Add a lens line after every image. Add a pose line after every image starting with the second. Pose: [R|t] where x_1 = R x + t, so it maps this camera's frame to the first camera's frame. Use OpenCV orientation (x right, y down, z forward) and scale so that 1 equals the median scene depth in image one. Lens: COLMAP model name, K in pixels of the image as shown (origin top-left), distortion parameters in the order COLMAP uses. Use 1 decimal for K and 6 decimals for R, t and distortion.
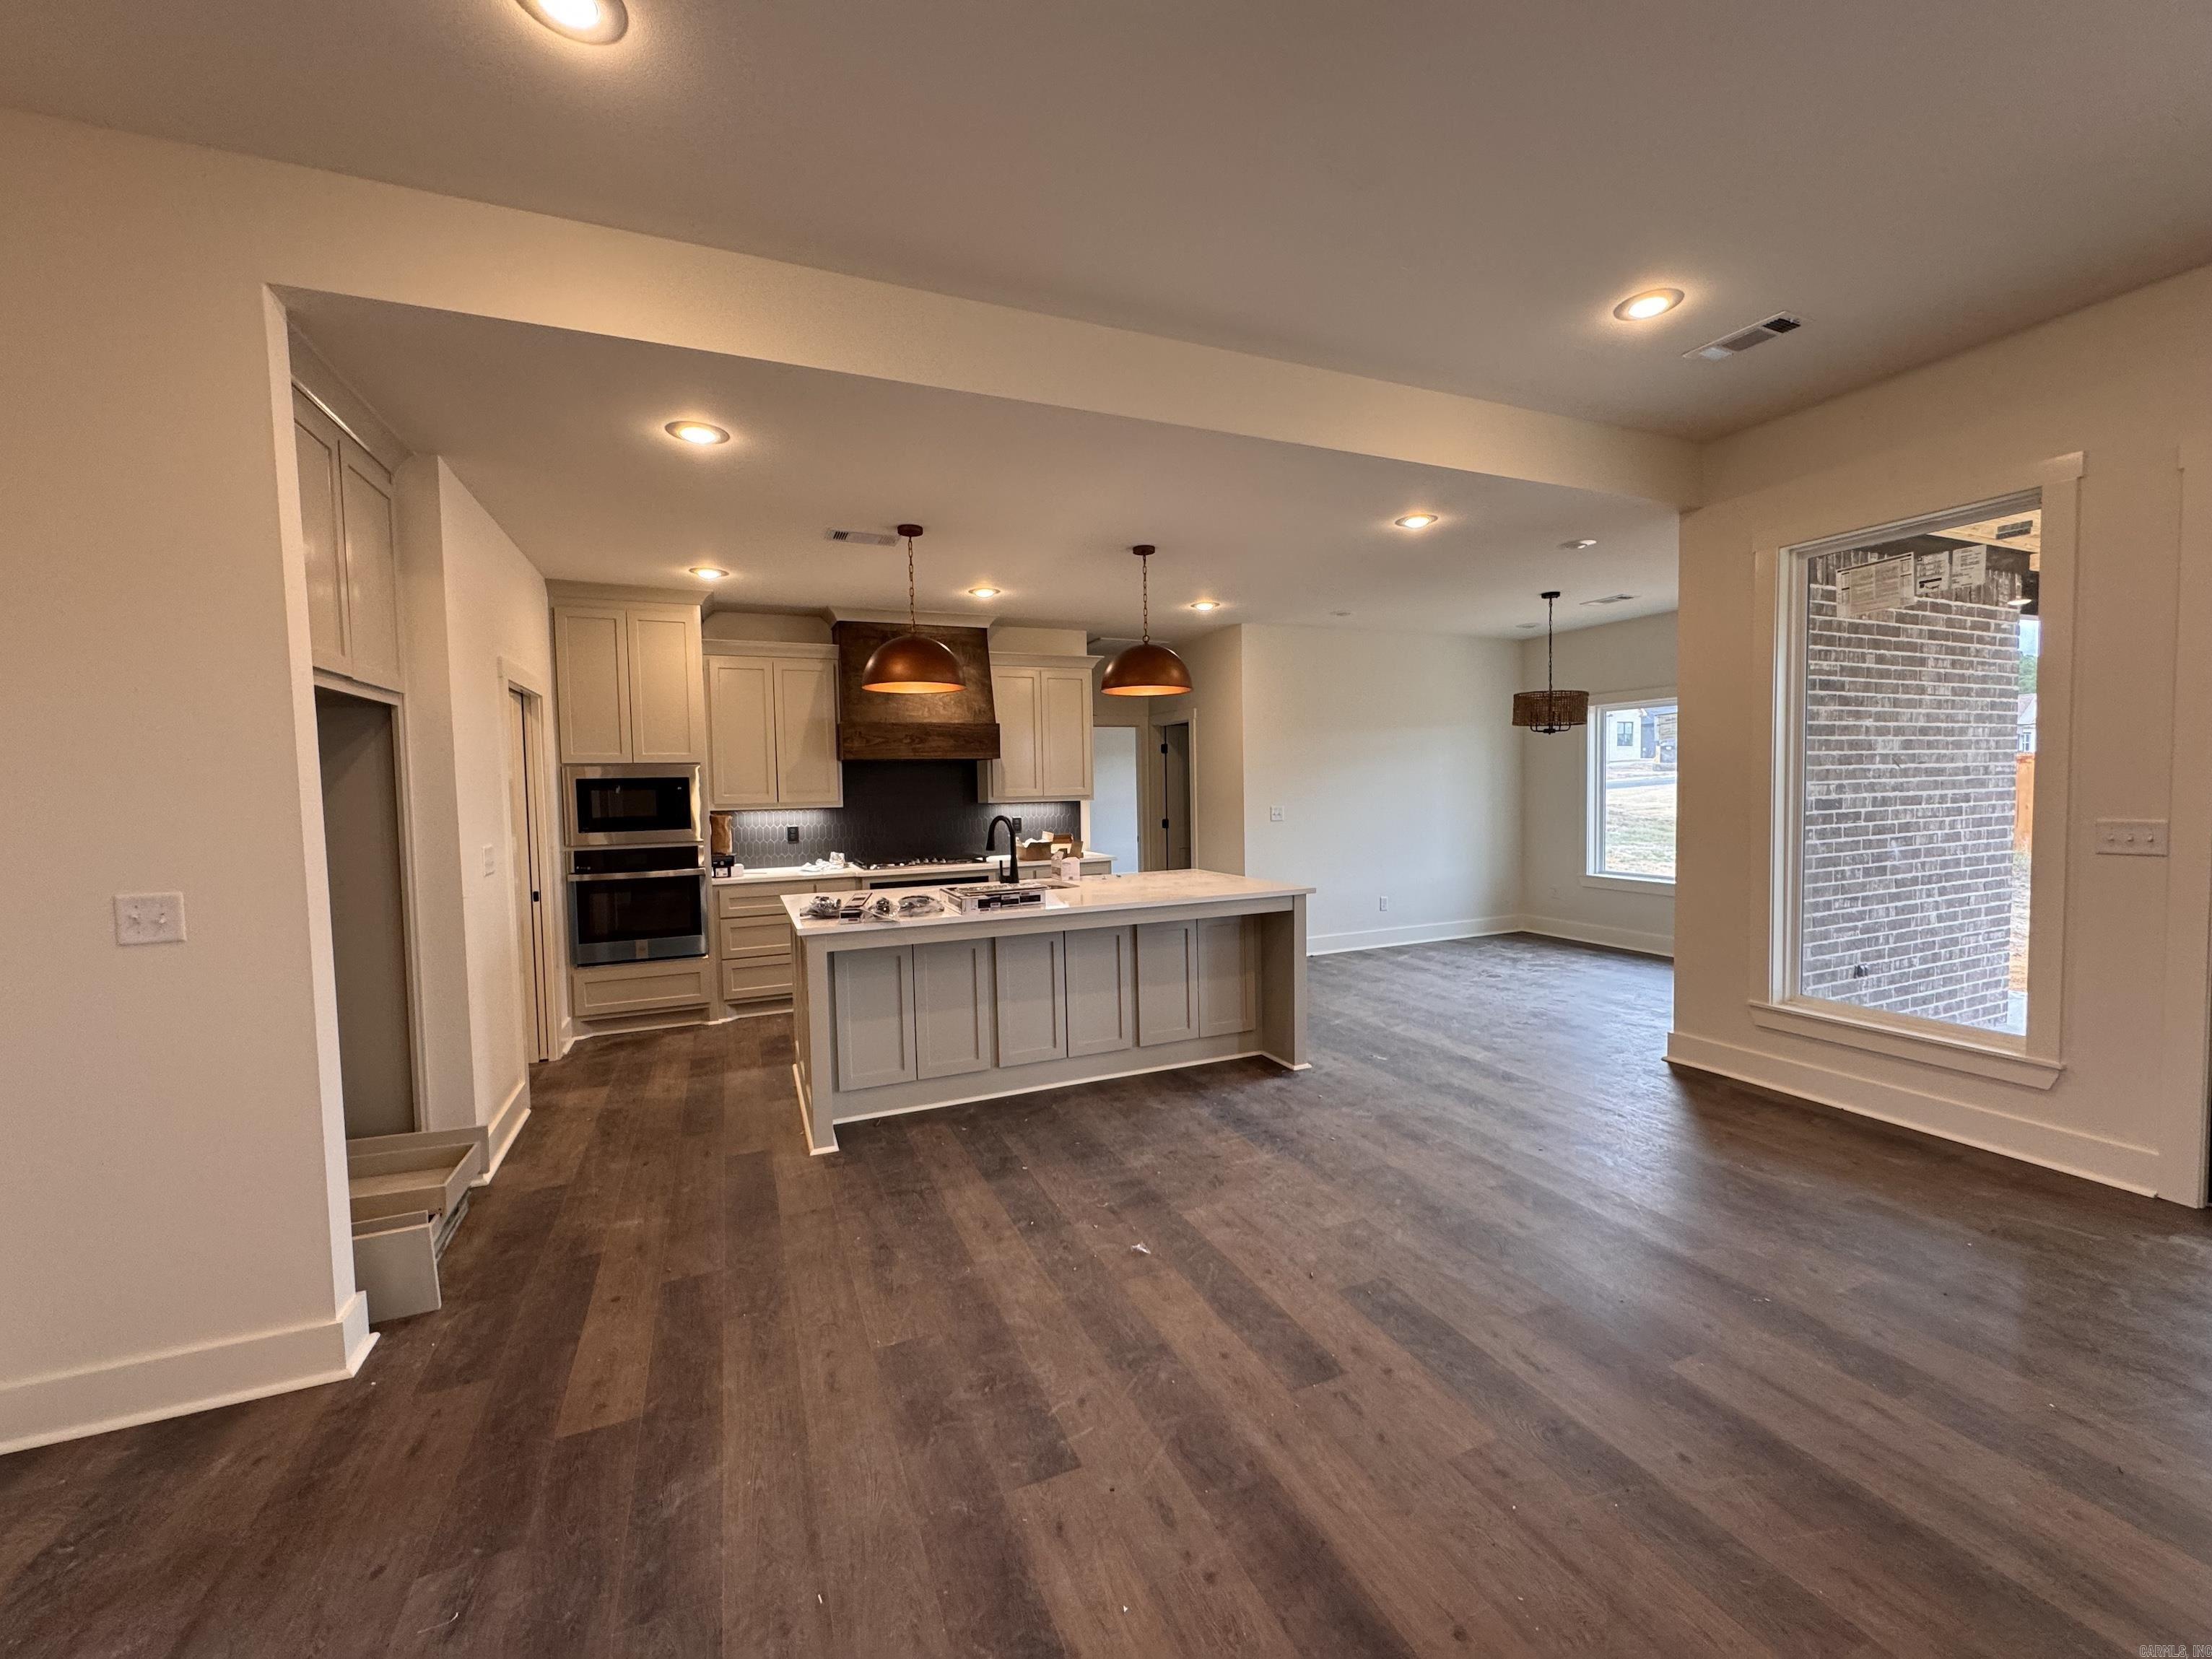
lens RADIAL K [[884.9, 0, 1105.3], [0, 884.9, 828.3], [0, 0, 1]] dist [-0.003476, 0.000102]
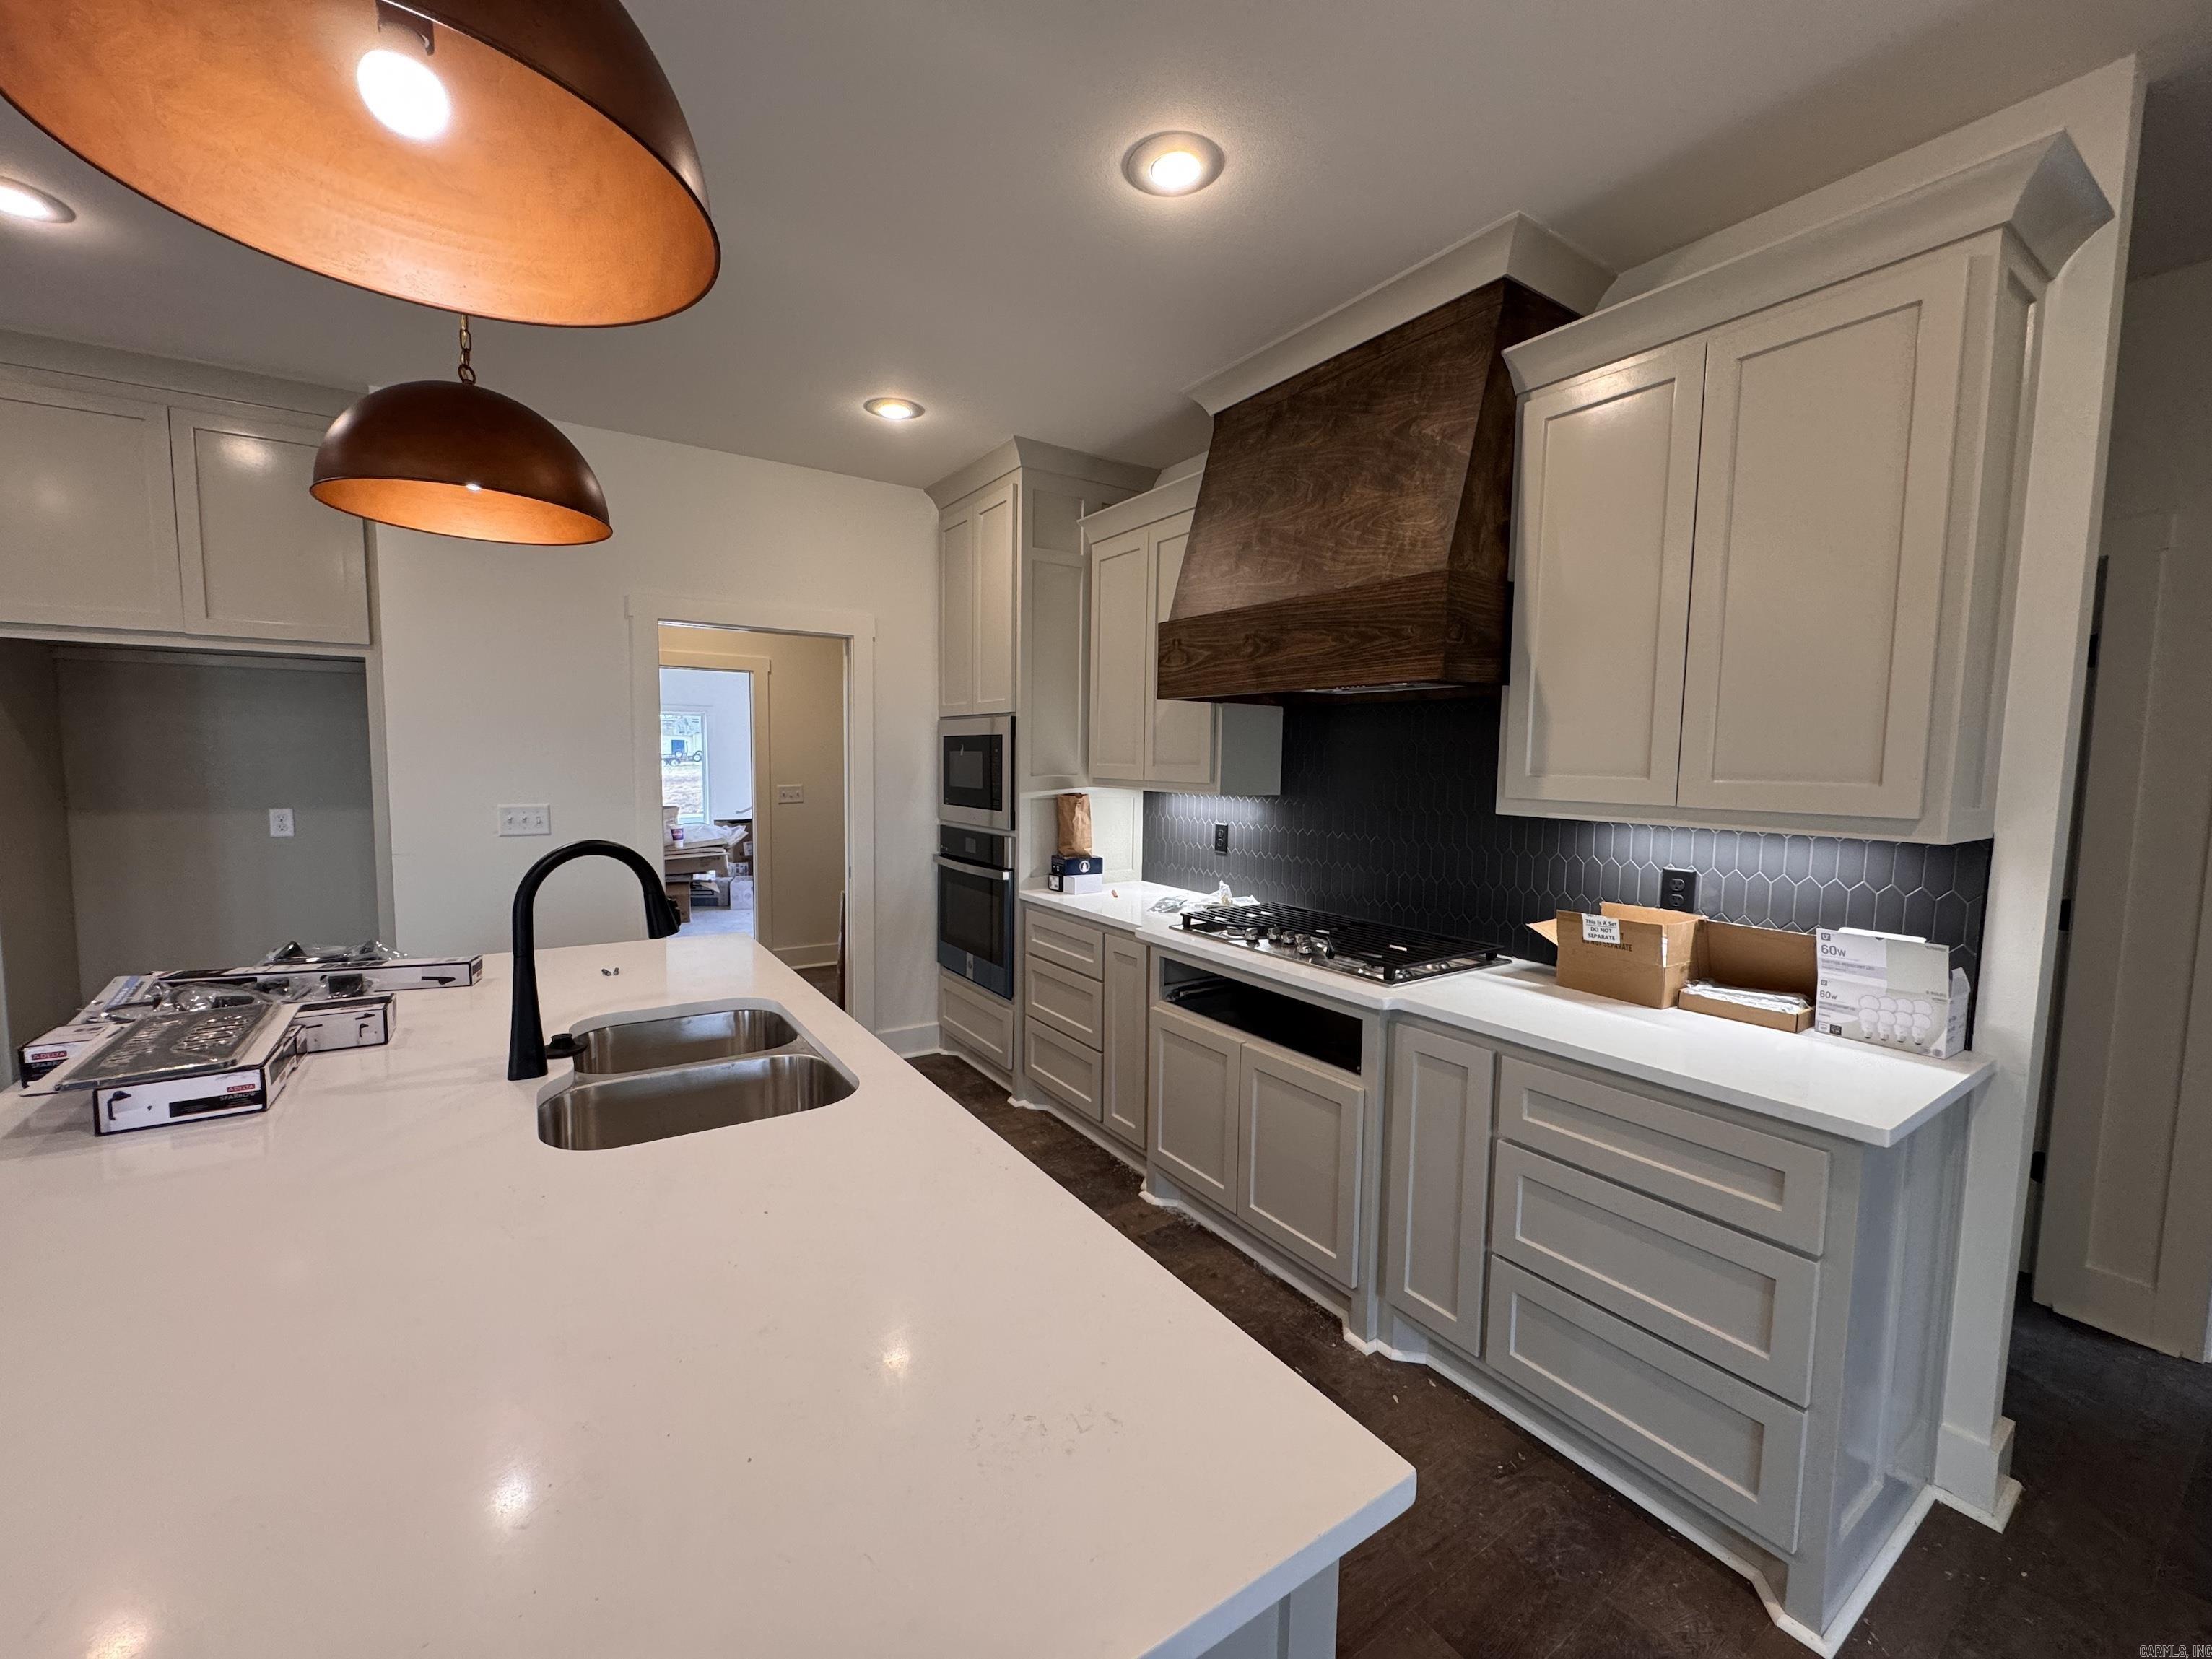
lens RADIAL K [[884.9, 0, 1107.2], [0, 884.9, 828.0], [0, 0, 1]] dist [-0.003476, 0.000102]
pose [[0.184430, 0.101119, -0.977630, 0.233348], [-0.070086, 0.993514, 0.089540, -0.058058], [0.980343, 0.052005, 0.190321, 1.058031]]
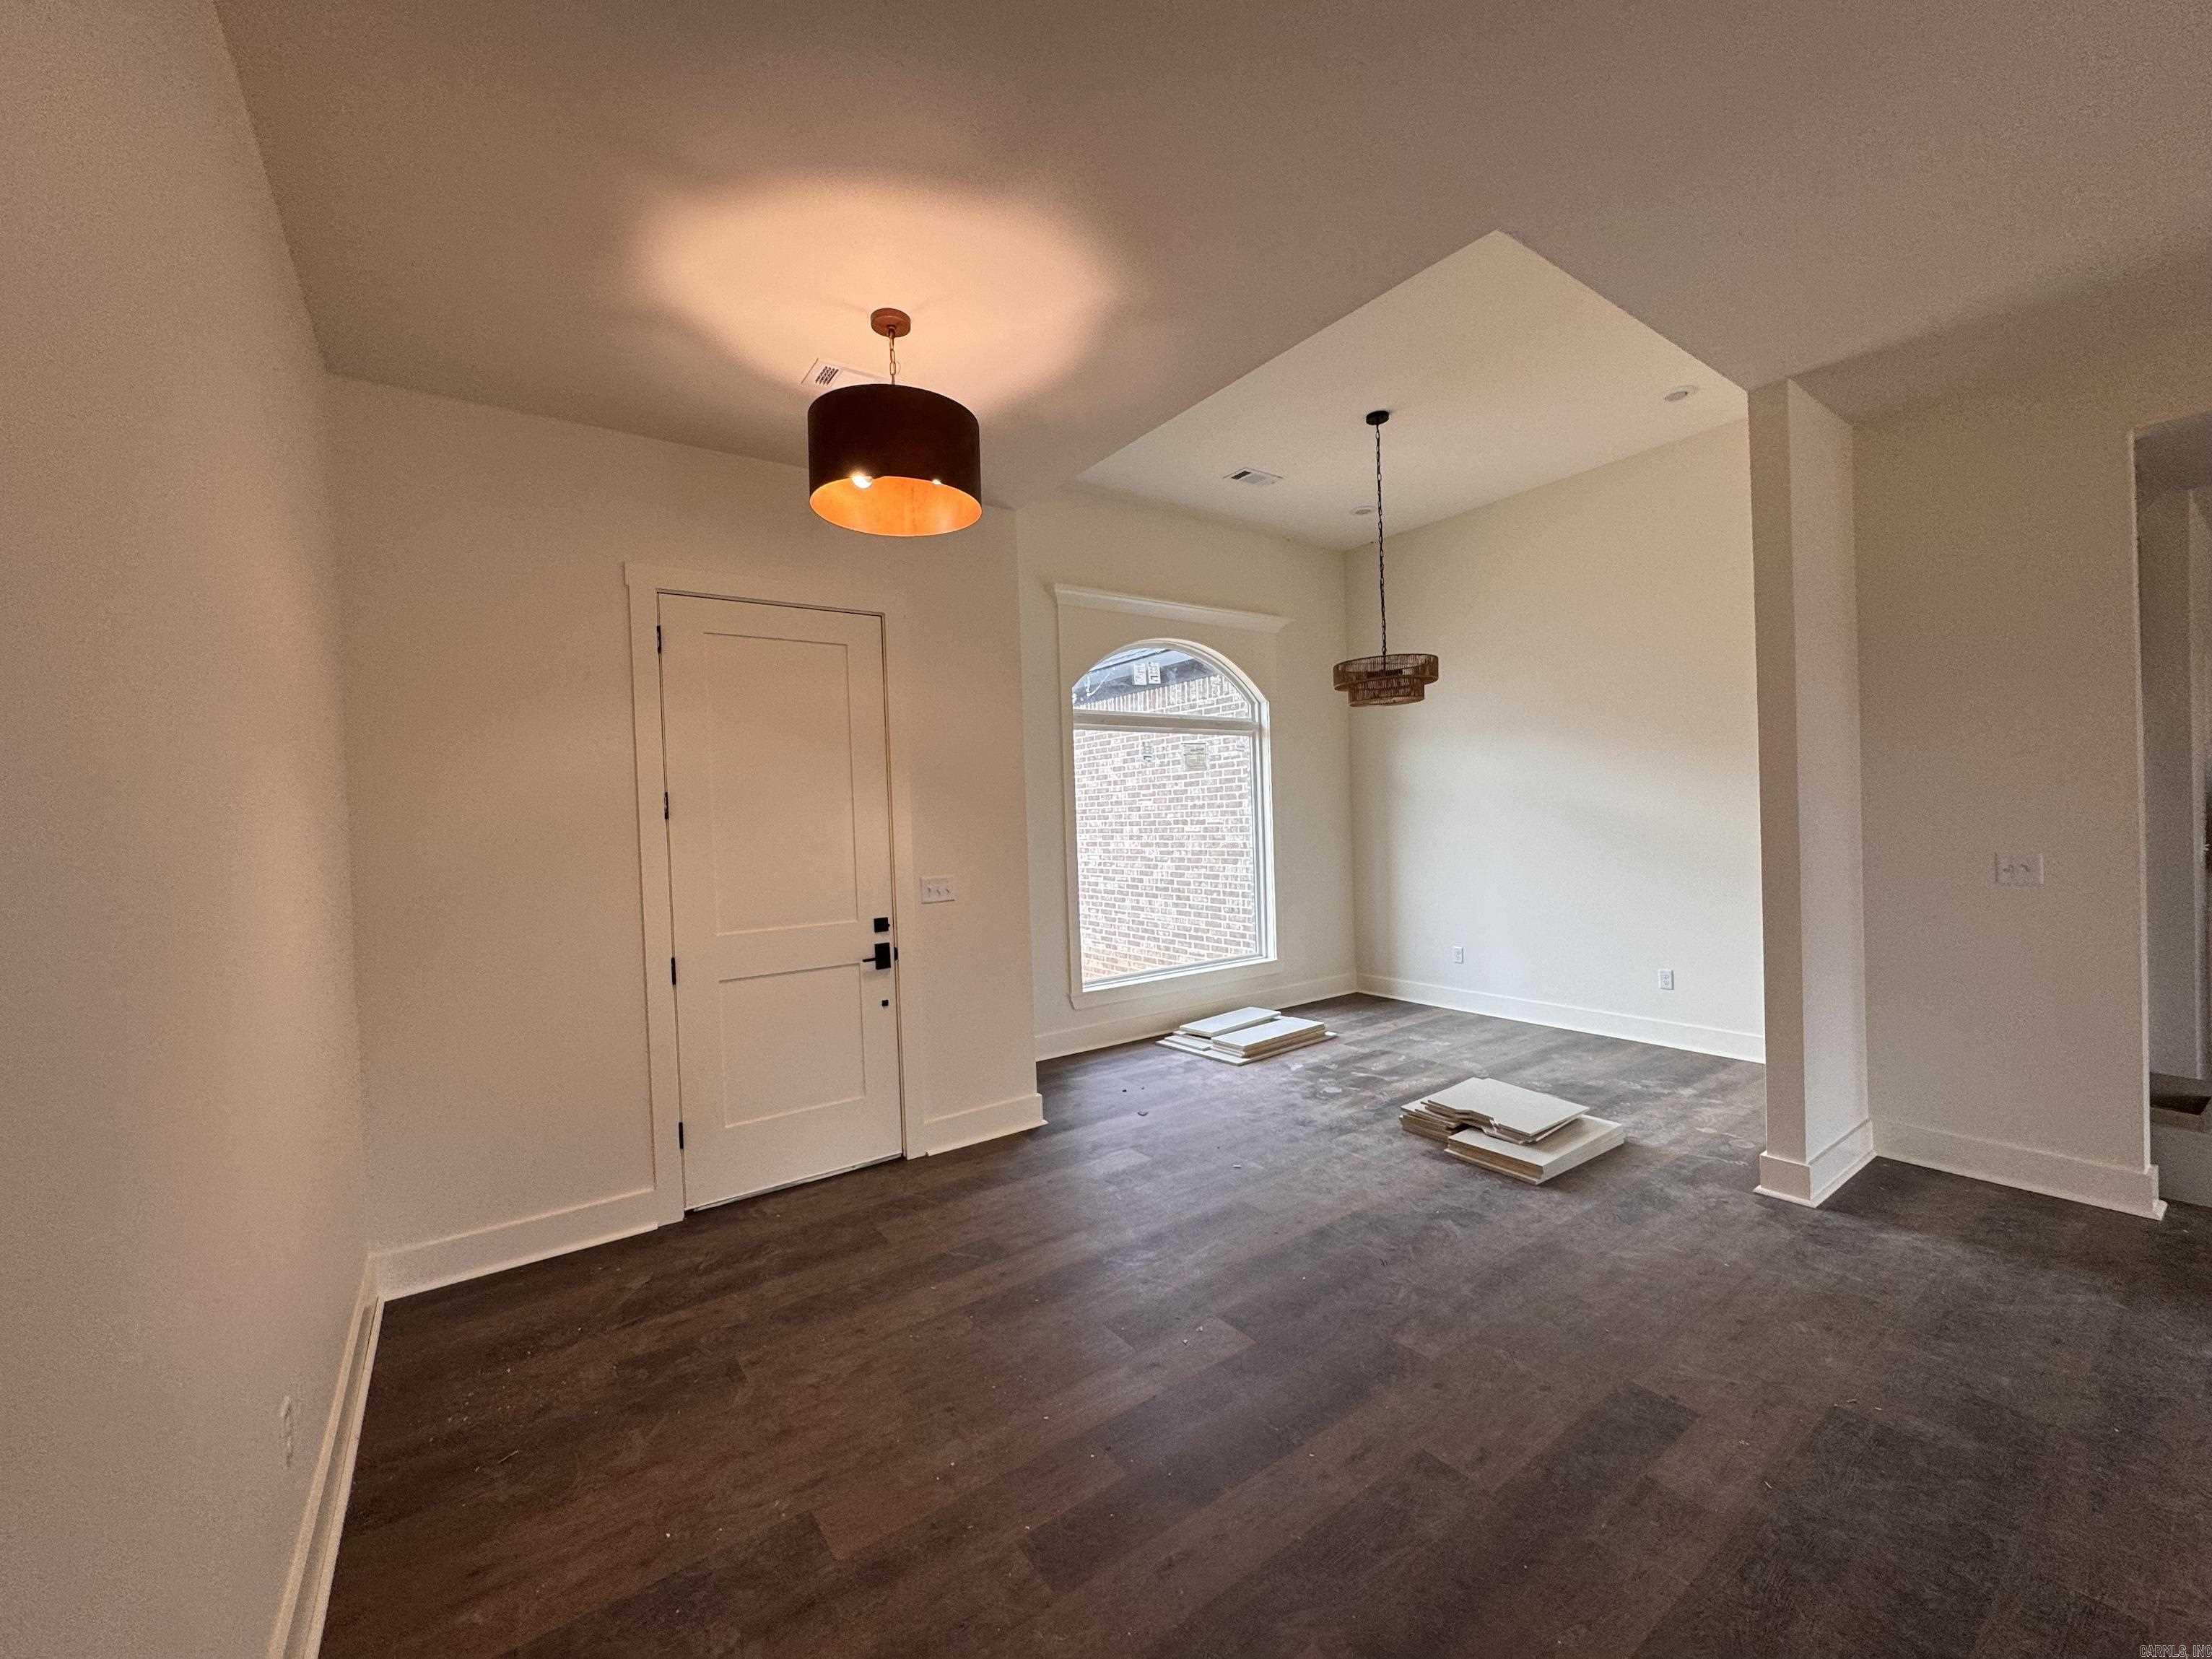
lens RADIAL K [[884.9, 0, 1112.3], [0, 884.9, 831.9], [0, 0, 1]] dist [-0.003476, 0.000102]
pose [[0.221463, 0.030924, -0.974678, 0.041502], [-0.023353, 0.999379, 0.026401, 0.013830], [0.974889, 0.016915, 0.222048, -0.397094]]
